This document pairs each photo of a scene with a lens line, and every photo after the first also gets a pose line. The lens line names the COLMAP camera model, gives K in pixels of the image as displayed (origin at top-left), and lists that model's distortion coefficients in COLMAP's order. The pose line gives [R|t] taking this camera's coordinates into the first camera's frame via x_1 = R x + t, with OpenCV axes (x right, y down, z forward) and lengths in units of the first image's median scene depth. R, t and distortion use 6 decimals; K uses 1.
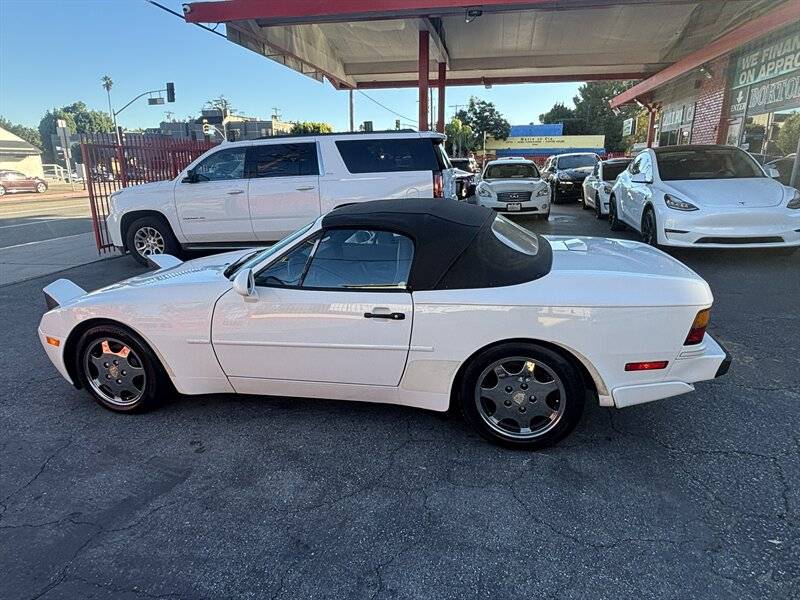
lens RADIAL K [[500.5, 0, 397.1], [0, 500.5, 298.5], [0, 0, 1]] dist [-0.003156, 0.000371]
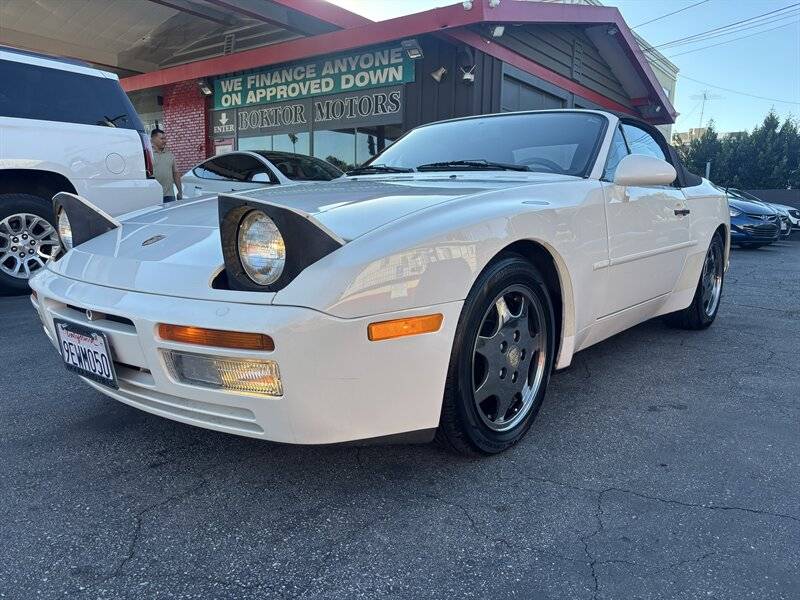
lens RADIAL K [[614.2, 0, 403.5], [0, 614.2, 293.3], [0, 0, 1]] dist [0.006463, 0.024598]
pose [[0.431722, -0.094356, 0.897058, -1.086764], [0.216187, 0.976351, -0.001346, 0.059652], [-0.875716, 0.194514, 0.441911, 0.775998]]
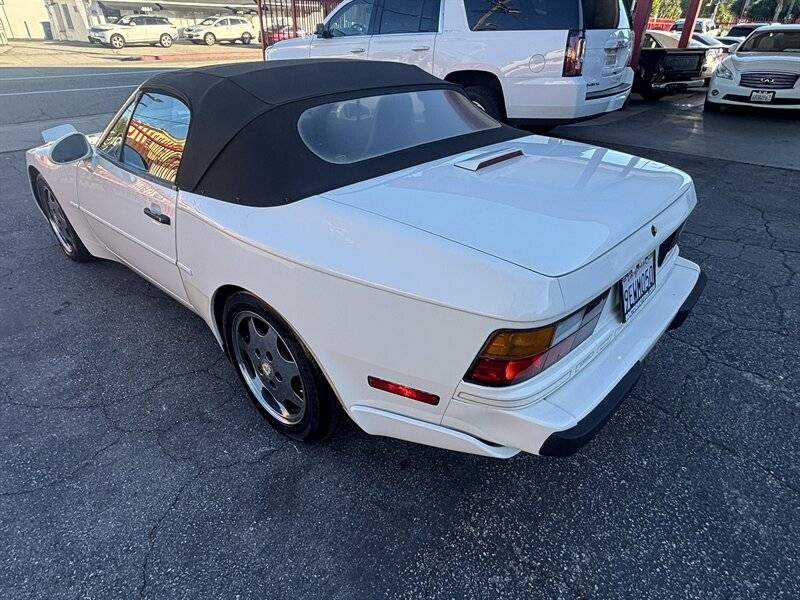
lens RADIAL K [[476.5, 0, 397.9], [0, 476.5, 300.9], [0, 0, 1]] dist [-0.005969, 0.003649]
pose [[0.870339, 0.264379, -0.415468, 0.513045], [-0.149498, 0.945702, 0.288613, -0.087580], [0.469212, -0.189080, 0.862606, 0.408381]]
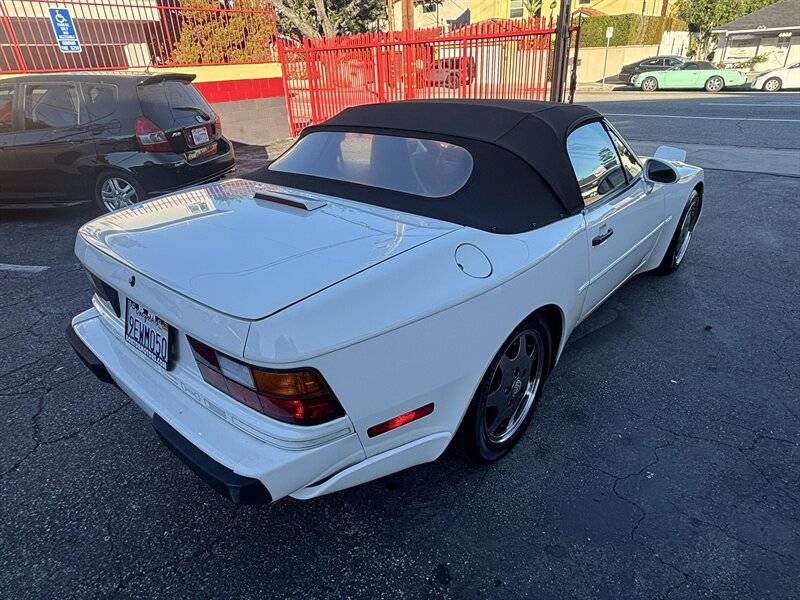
lens RADIAL K [[476.5, 0, 401.7], [0, 476.5, 301.2], [0, 0, 1]] dist [-0.005969, 0.003649]
pose [[-0.471619, 0.418330, -0.776258, 0.750405], [-0.189763, 0.811534, 0.552632, -0.331578], [0.861142, 0.407937, -0.303352, 1.272947]]
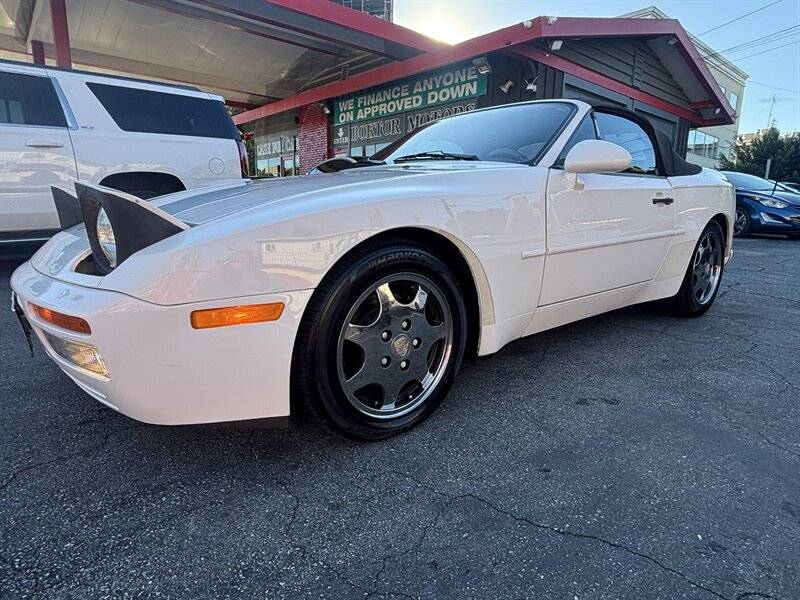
lens RADIAL K [[476.5, 0, 399.1], [0, 476.5, 297.1], [0, 0, 1]] dist [-0.005969, 0.003649]
pose [[0.607793, -0.127087, 0.783860, -0.874576], [0.187514, 0.982164, 0.013843, 0.088241], [-0.771639, 0.138571, 0.620783, 0.673454]]
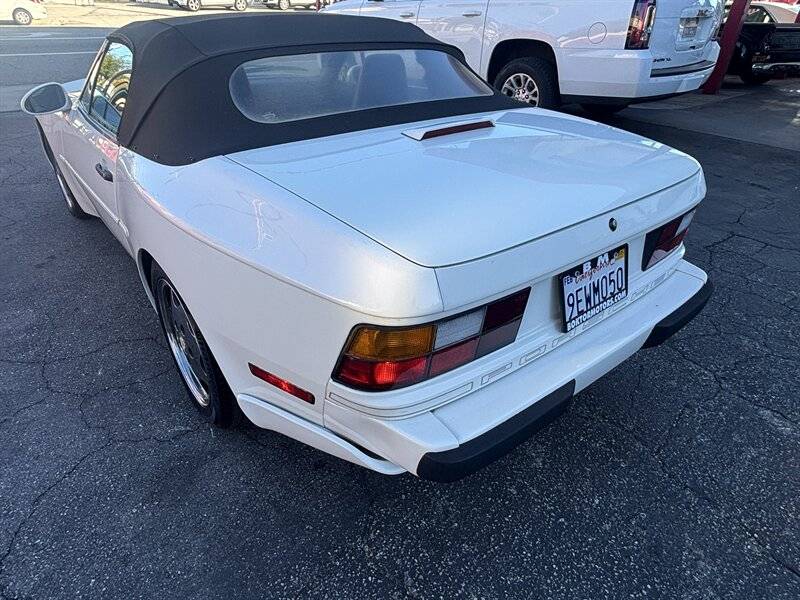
lens RADIAL K [[500.5, 0, 395.4], [0, 500.5, 296.7], [0, 0, 1]] dist [-0.003156, 0.000371]
pose [[0.783923, 0.350846, -0.512222, 0.604160], [-0.197879, 0.923188, 0.329496, -0.098842], [0.588479, -0.156941, 0.793134, 0.507424]]
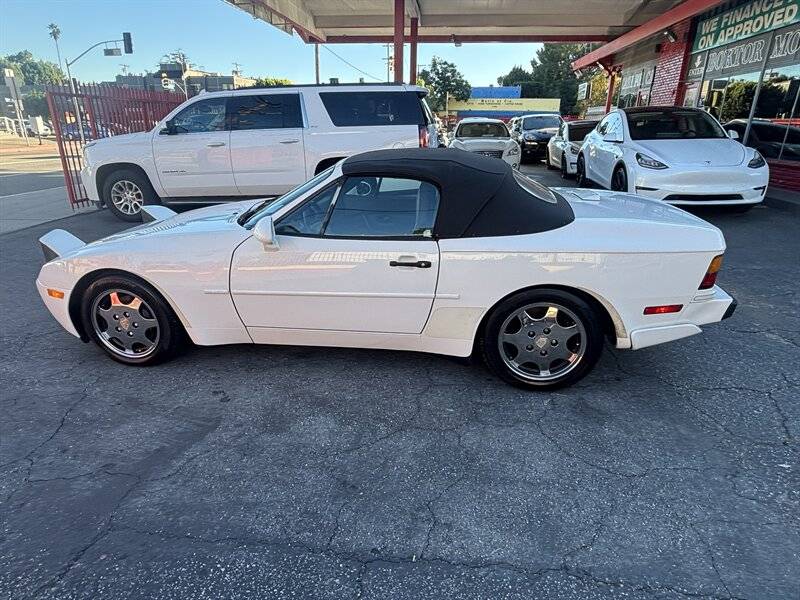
lens RADIAL K [[476.5, 0, 397.5], [0, 476.5, 299.8], [0, 0, 1]] dist [-0.005969, 0.003649]
pose [[0.996960, -0.009903, 0.077277, -0.100918], [0.002908, 0.995927, 0.090118, 0.016326], [-0.077855, -0.089620, 0.992928, 0.037030]]
